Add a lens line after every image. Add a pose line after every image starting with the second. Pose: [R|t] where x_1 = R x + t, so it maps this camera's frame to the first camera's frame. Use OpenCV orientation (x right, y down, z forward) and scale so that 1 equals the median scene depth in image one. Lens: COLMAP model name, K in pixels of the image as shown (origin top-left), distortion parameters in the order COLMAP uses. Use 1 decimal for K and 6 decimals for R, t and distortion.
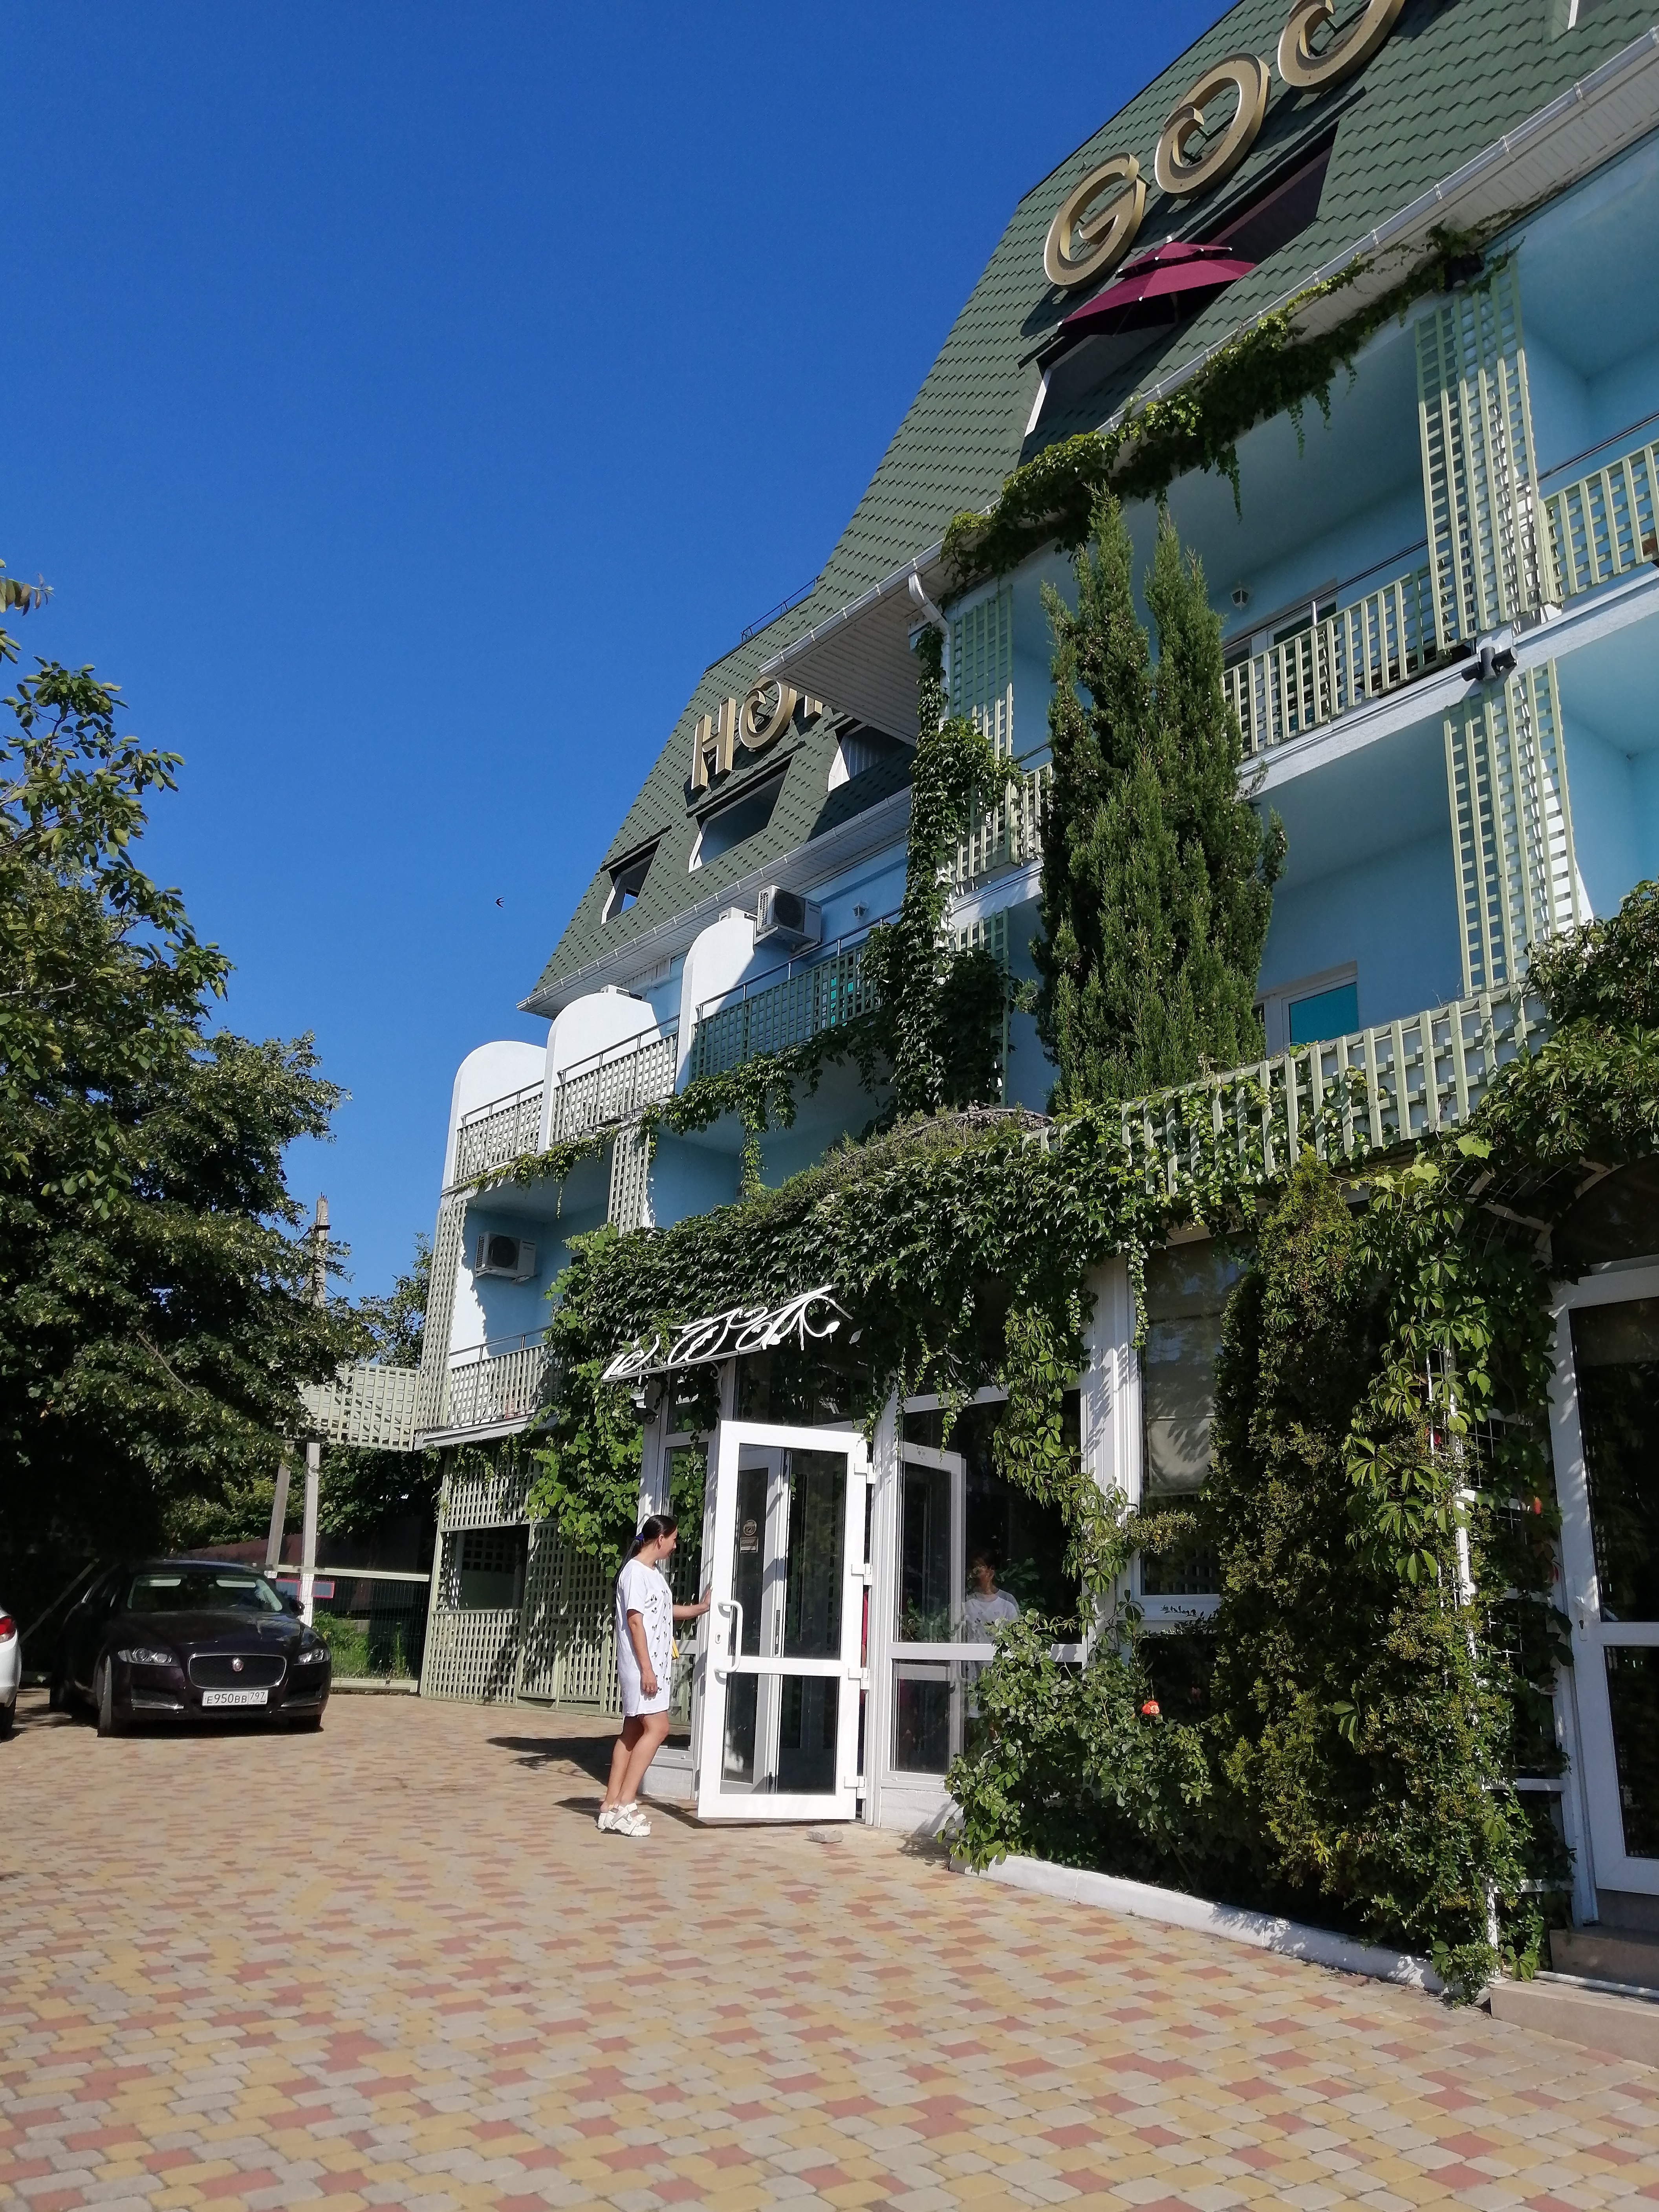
lens RADIAL K [[1740.8, 0, 832.2], [0, 1740.8, 1116.7], [0, 0, 1]] dist [0.007159, 0.020048]
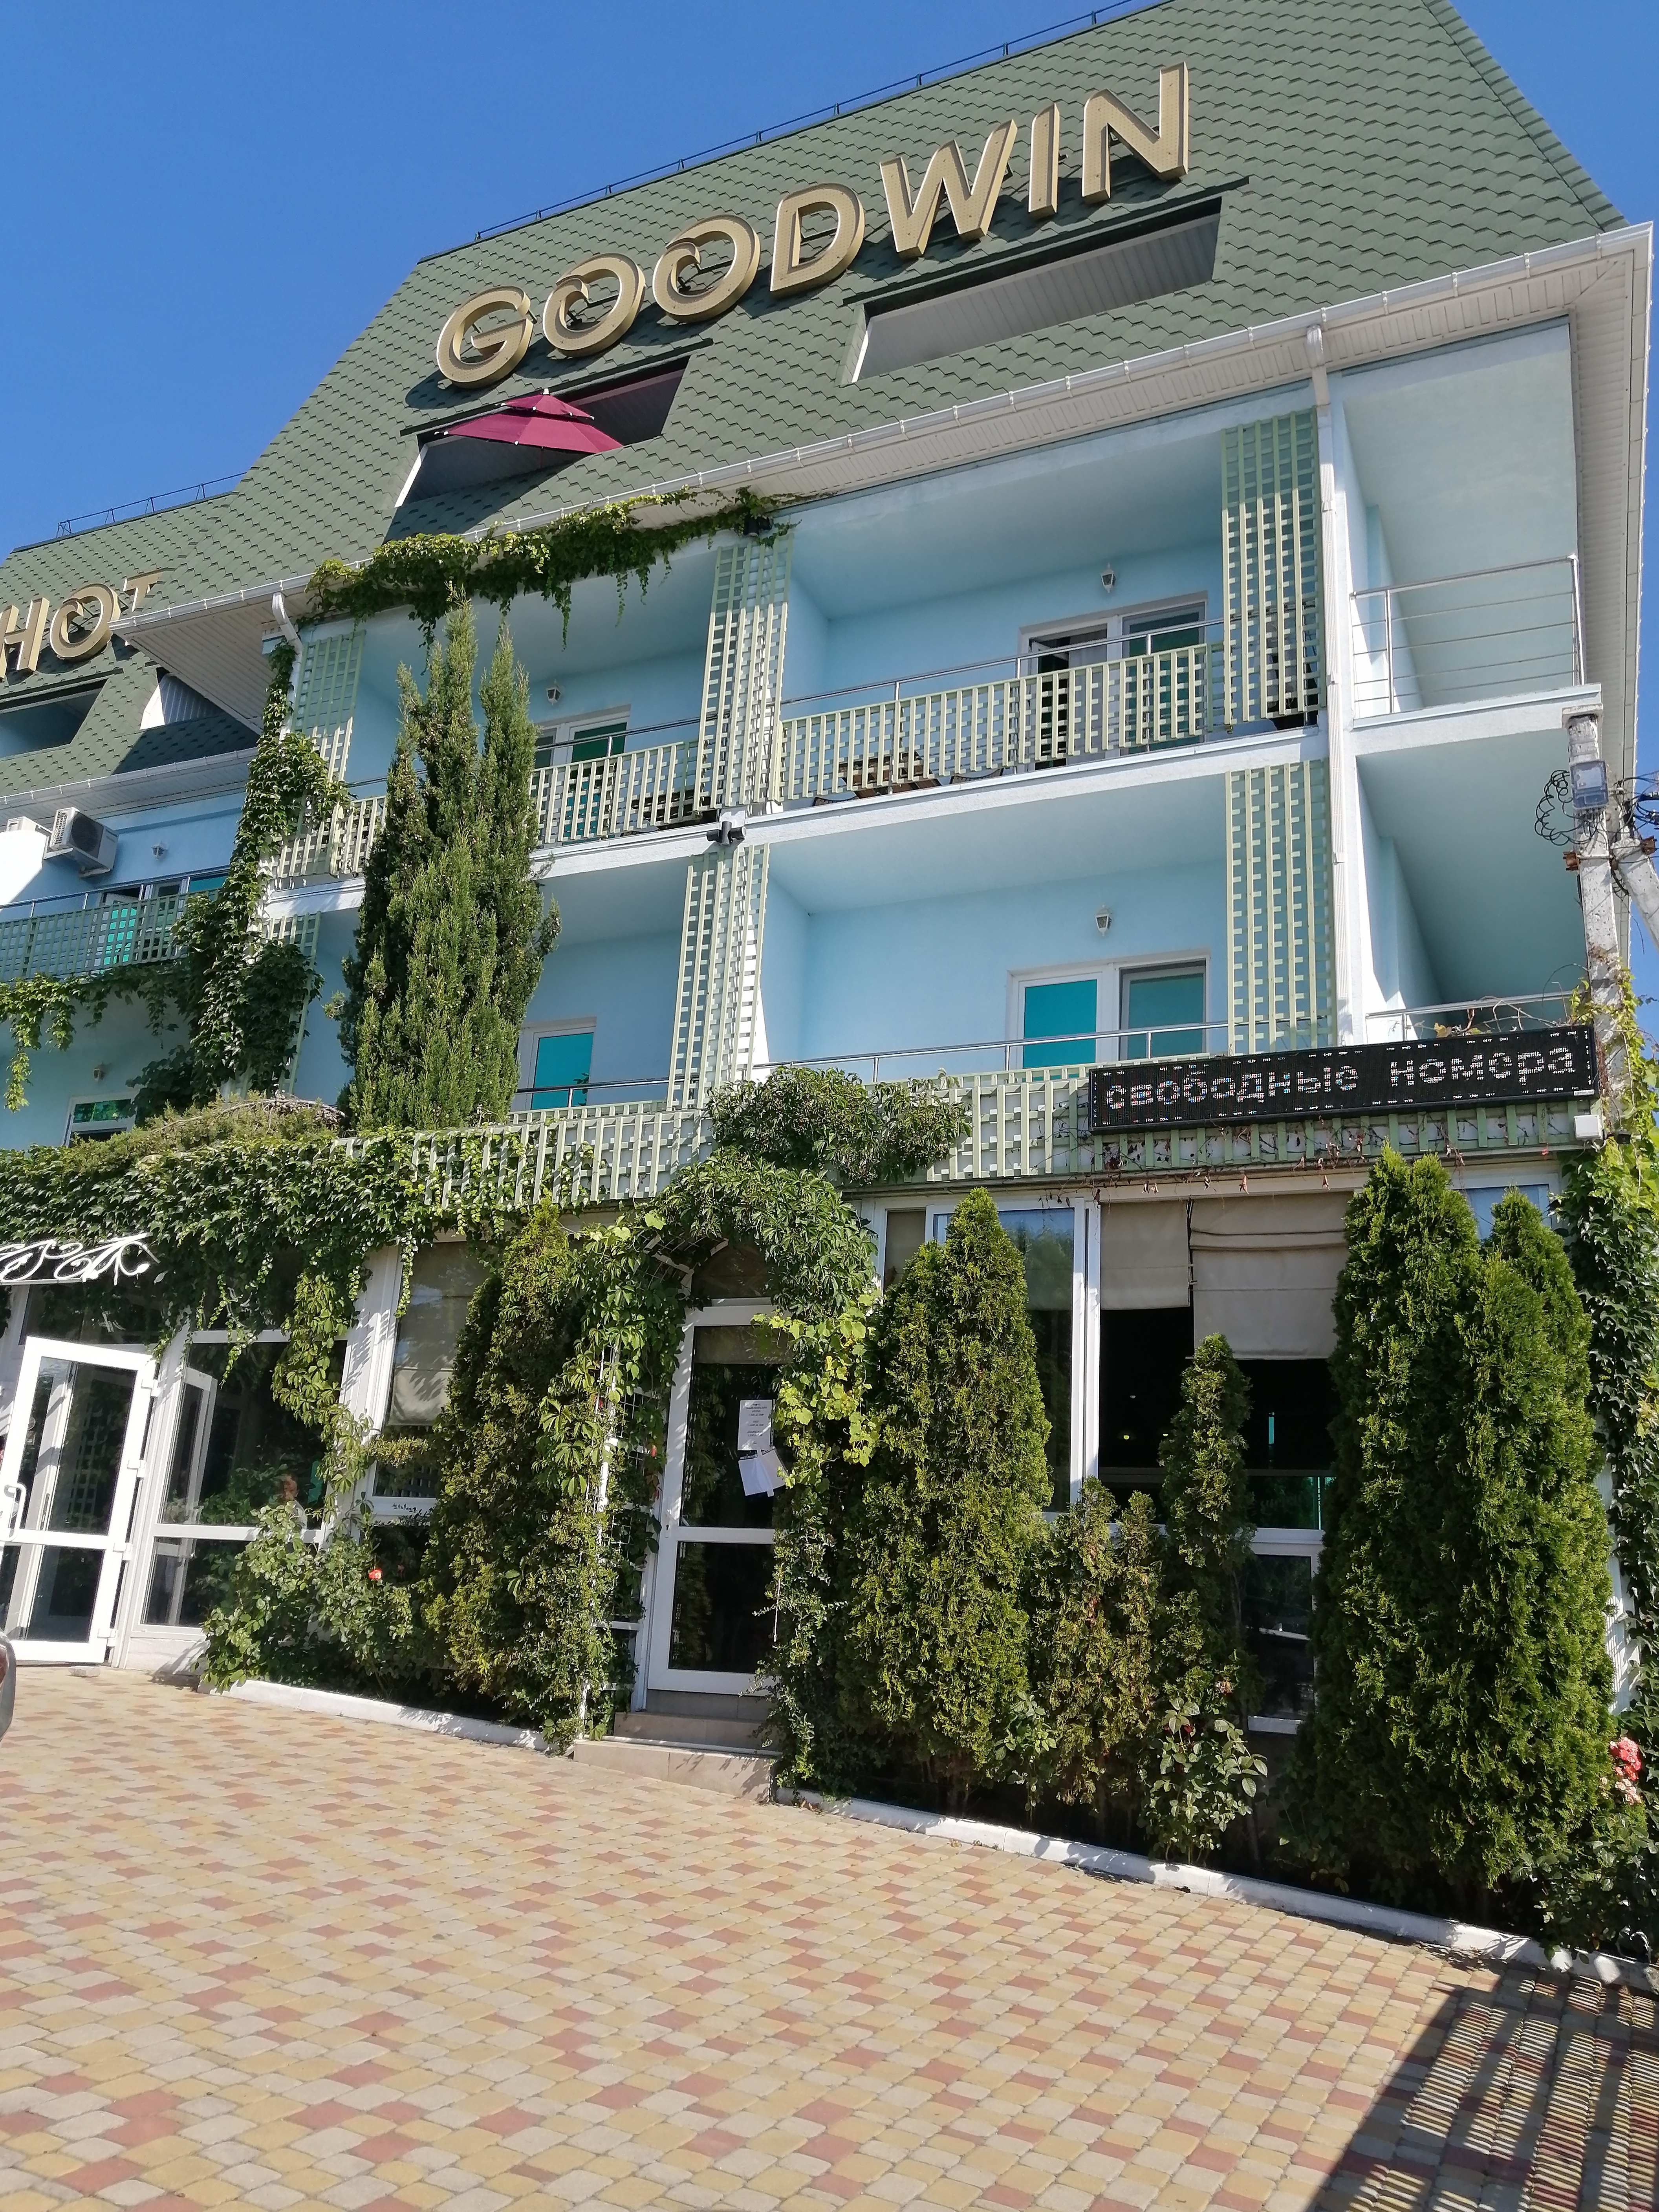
lens RADIAL K [[1740.8, 0, 832.2], [0, 1740.8, 1116.7], [0, 0, 1]] dist [0.007159, 0.020048]
pose [[0.888977, 0.145018, 0.434385, -0.120225], [-0.166109, 0.986049, 0.010755, -0.079562], [-0.426765, -0.081716, 0.900663, -0.308343]]
